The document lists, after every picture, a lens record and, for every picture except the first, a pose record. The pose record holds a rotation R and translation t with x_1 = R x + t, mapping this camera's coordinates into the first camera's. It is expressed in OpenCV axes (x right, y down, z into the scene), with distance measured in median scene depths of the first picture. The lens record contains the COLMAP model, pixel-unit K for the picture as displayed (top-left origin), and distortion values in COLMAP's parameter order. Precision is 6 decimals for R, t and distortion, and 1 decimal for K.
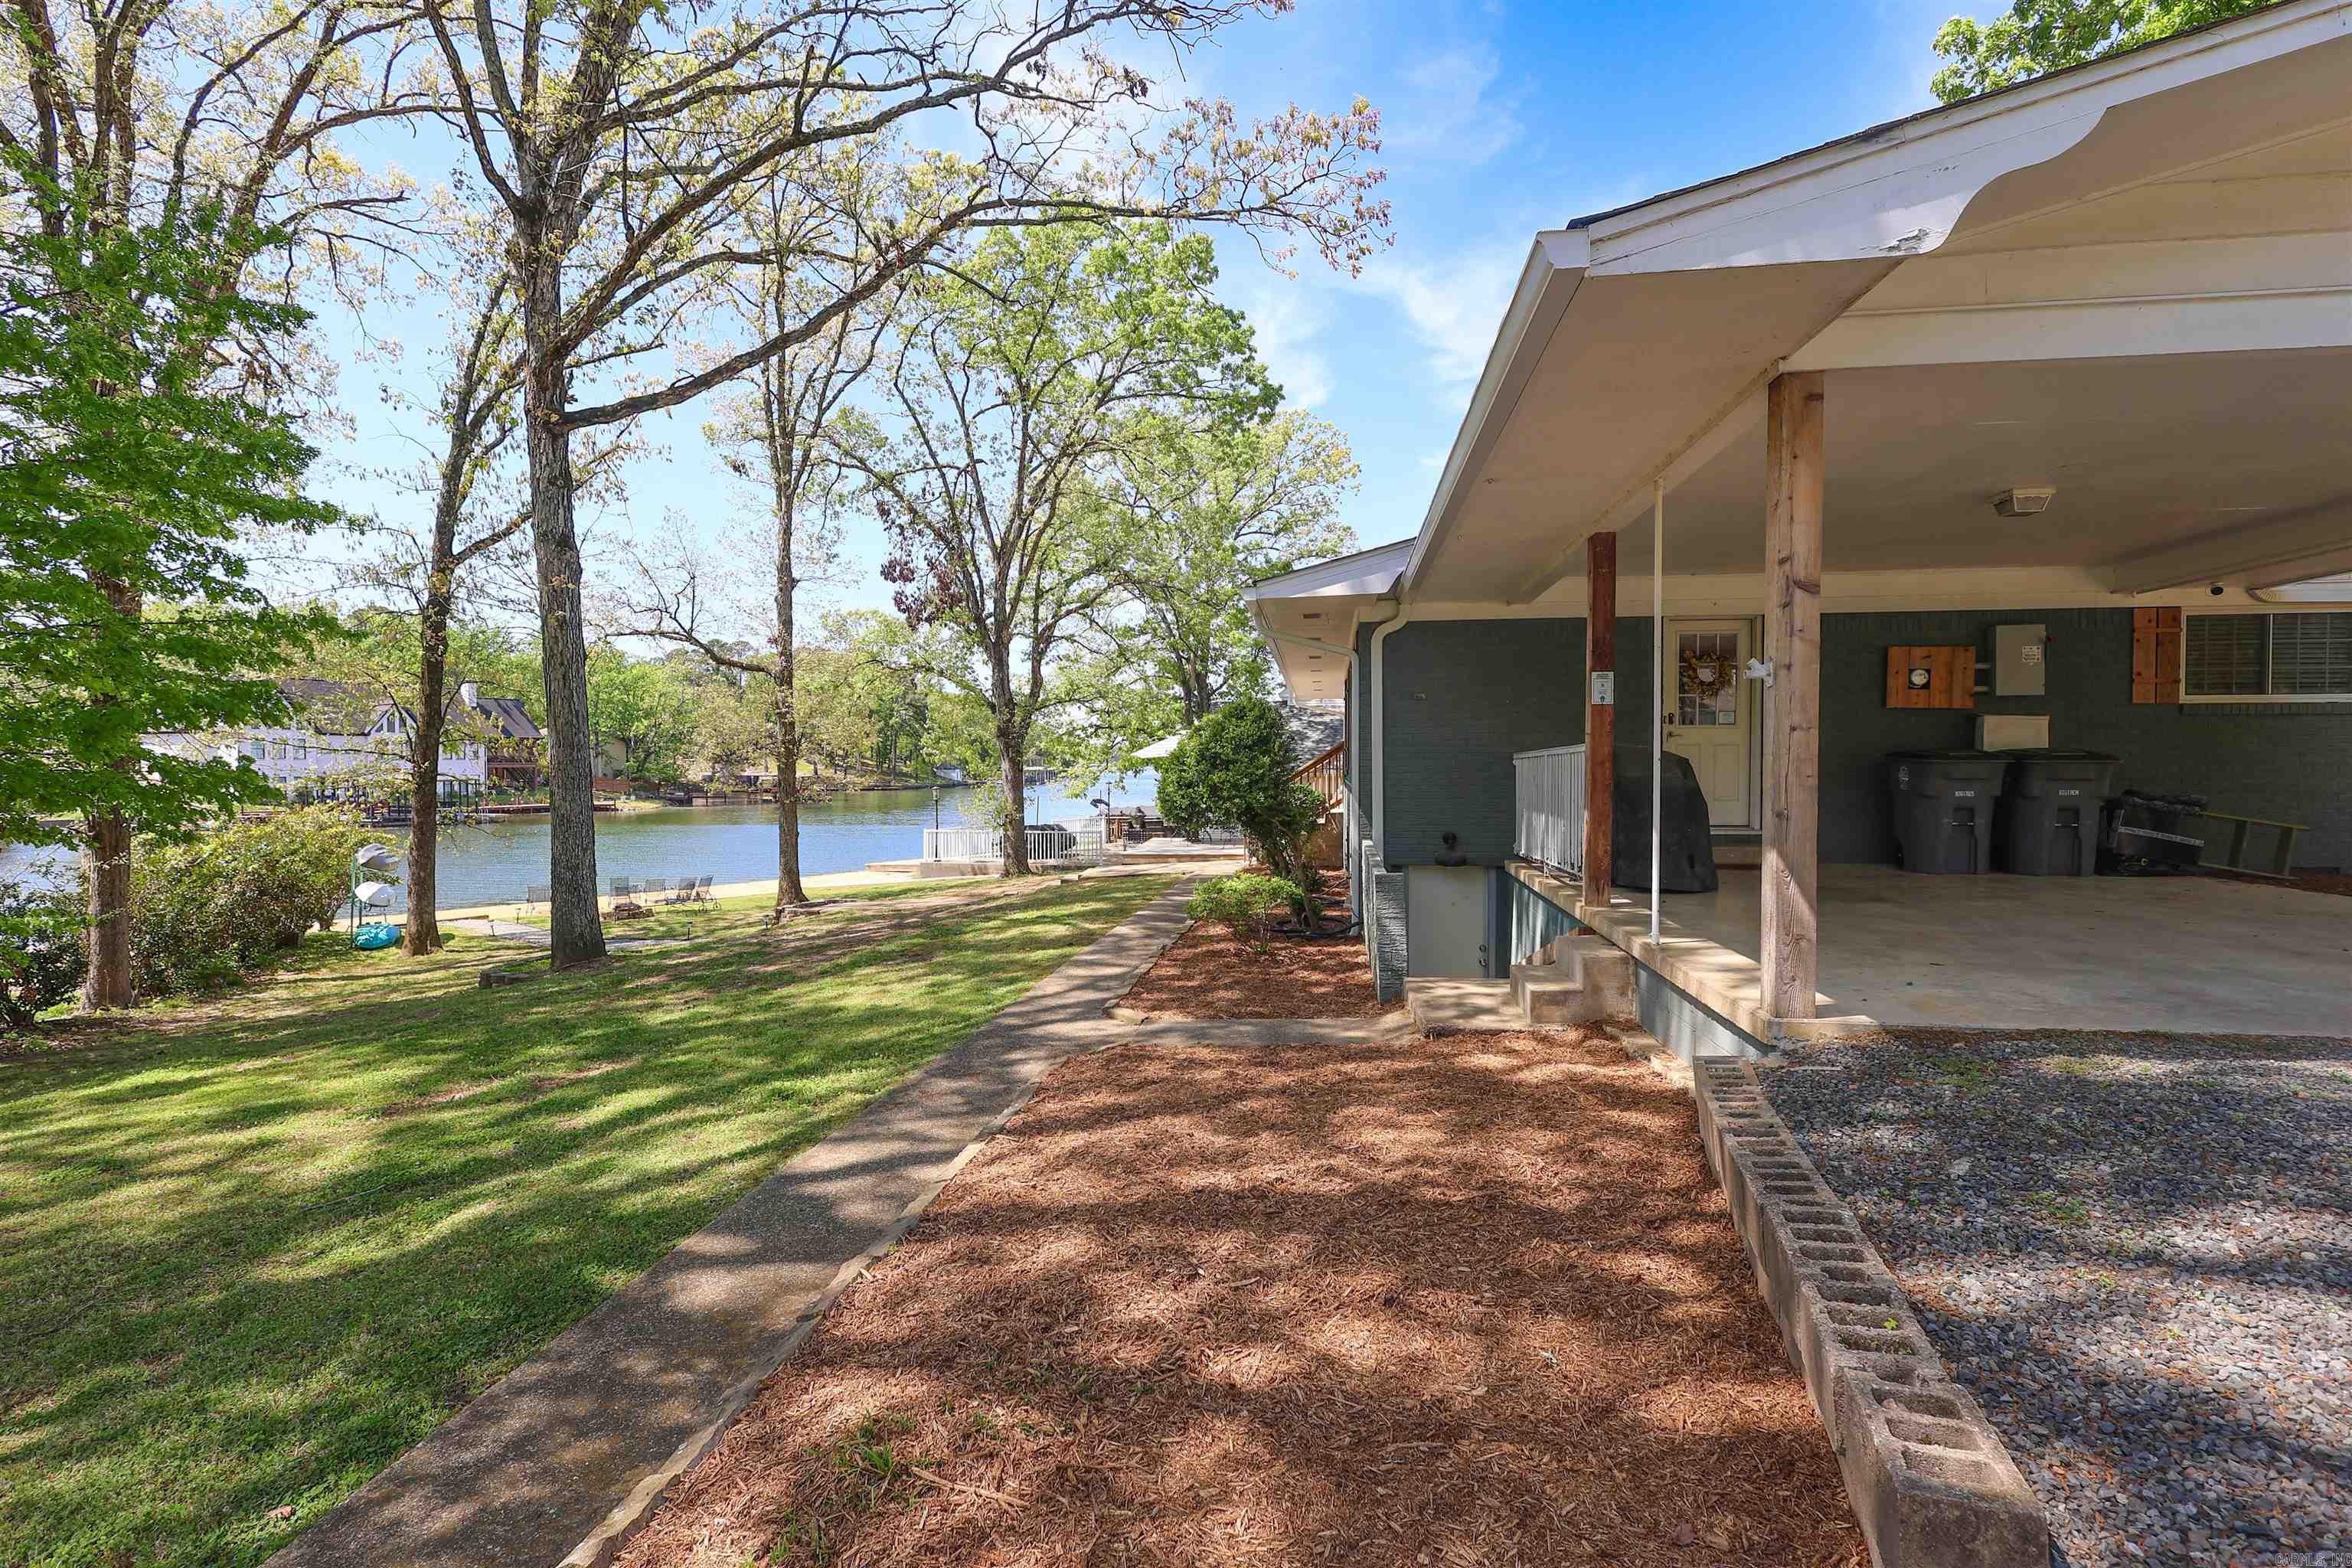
lens RADIAL K [[1189.4, 0, 1176.0], [0, 1189.4, 784.0], [0, 0, 1]] dist [0.042486, 0.000052]
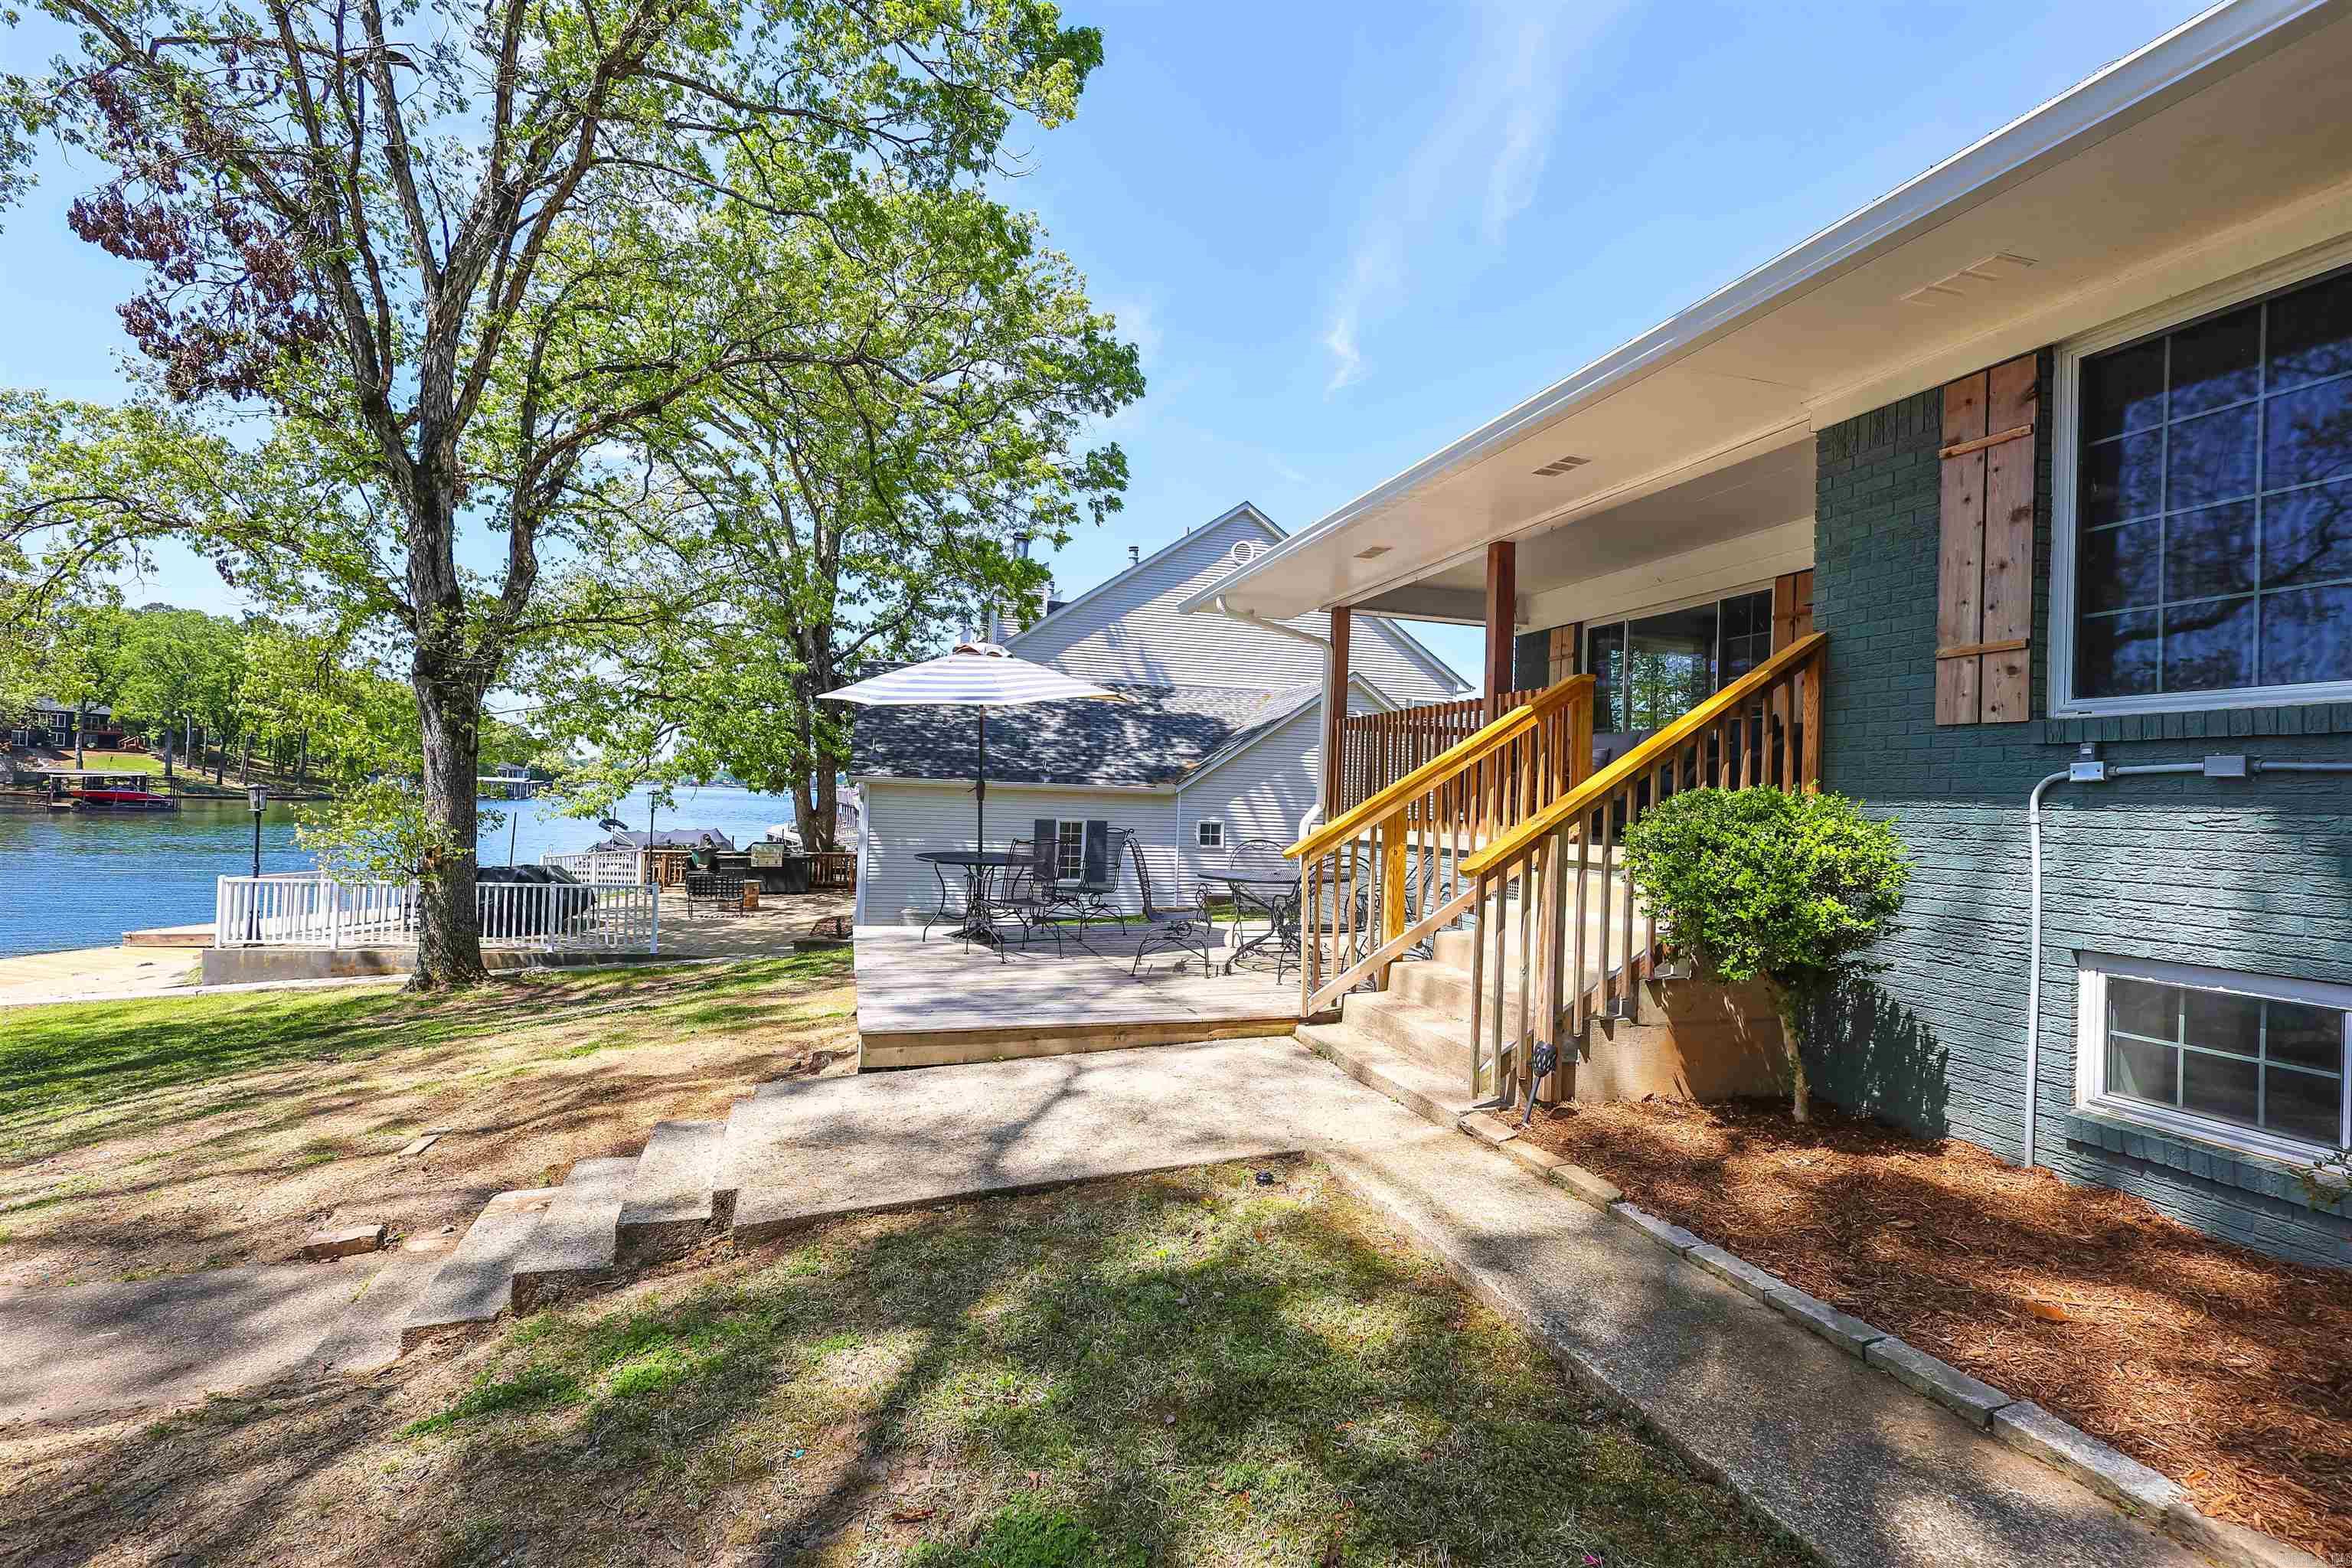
lens RADIAL K [[1092.8, 0, 1187.3], [0, 1092.8, 782.5], [0, 0, 1]] dist [-0.003954, -0.000420]
pose [[0.905209, 0.038652, 0.423205, -0.058017], [-0.027252, 0.999085, -0.032958, 0.006337], [-0.424092, 0.018301, 0.905434, 0.499409]]
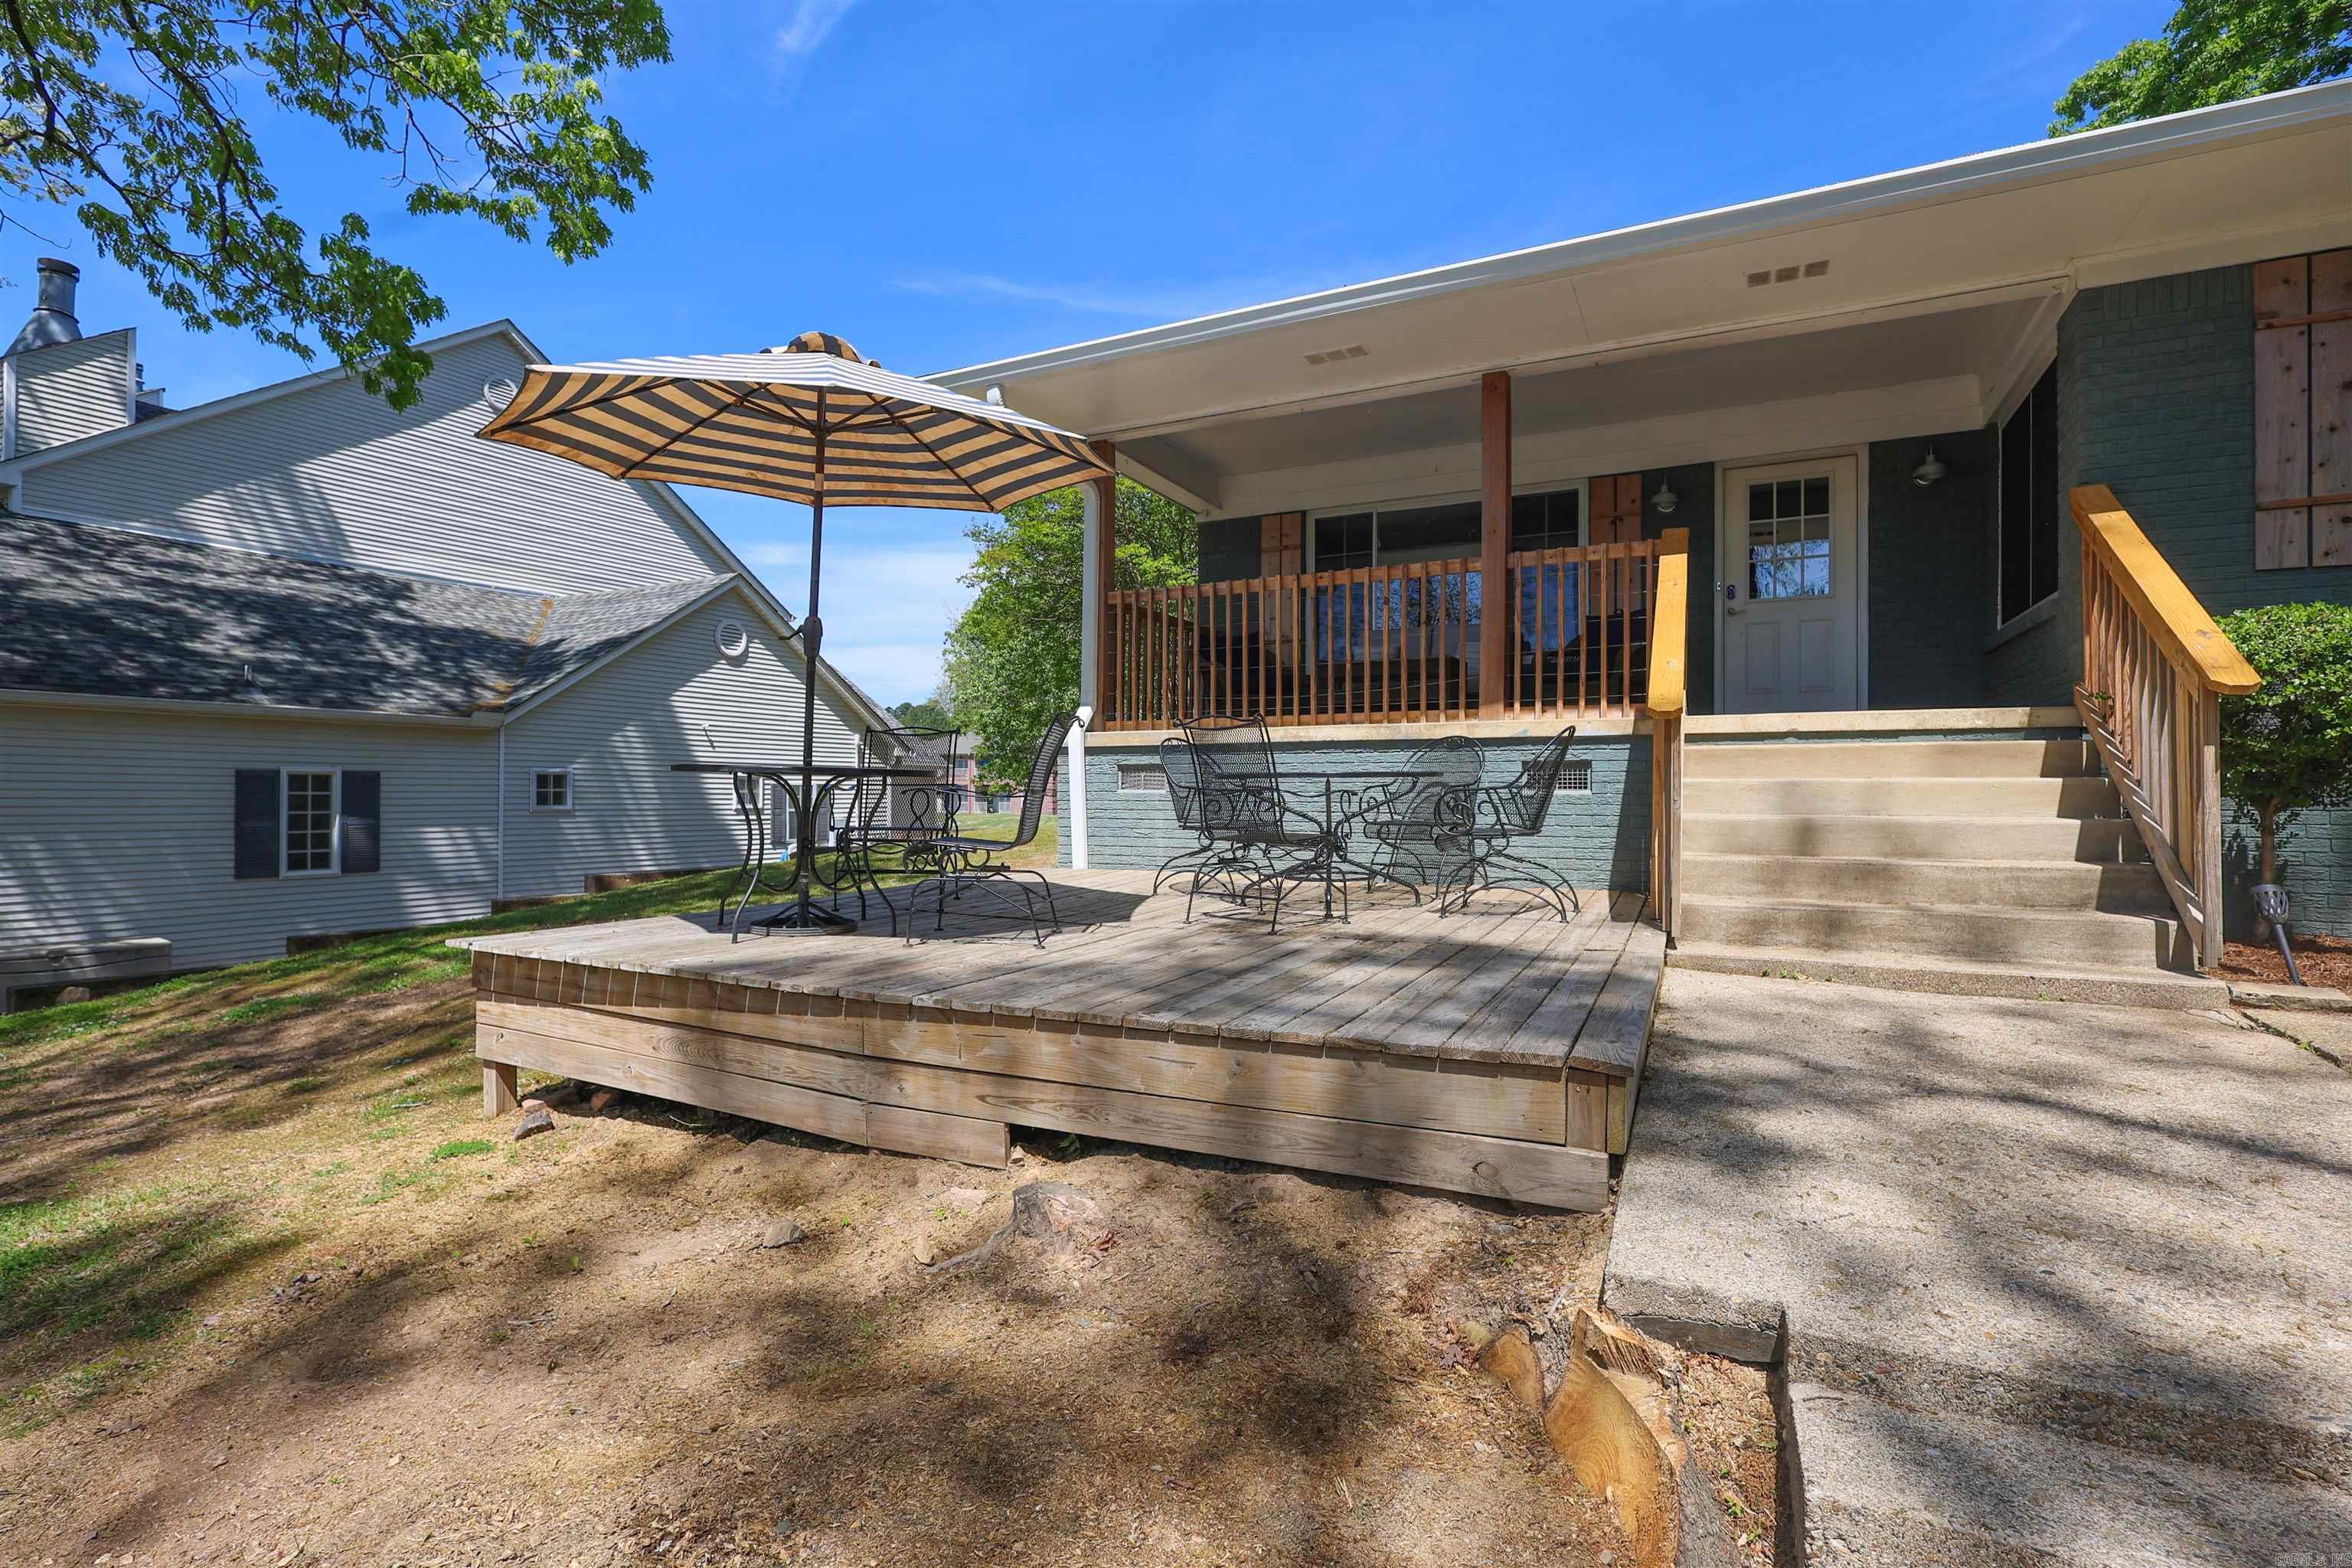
lens RADIAL K [[1092.8, 0, 1187.3], [0, 1092.8, 782.5], [0, 0, 1]] dist [-0.003954, -0.000420]
pose [[0.317885, 0.012889, 0.948042, -0.091315], [0.013720, 0.999740, -0.018192, 0.017553], [-0.948030, 0.018790, 0.317626, 0.621589]]
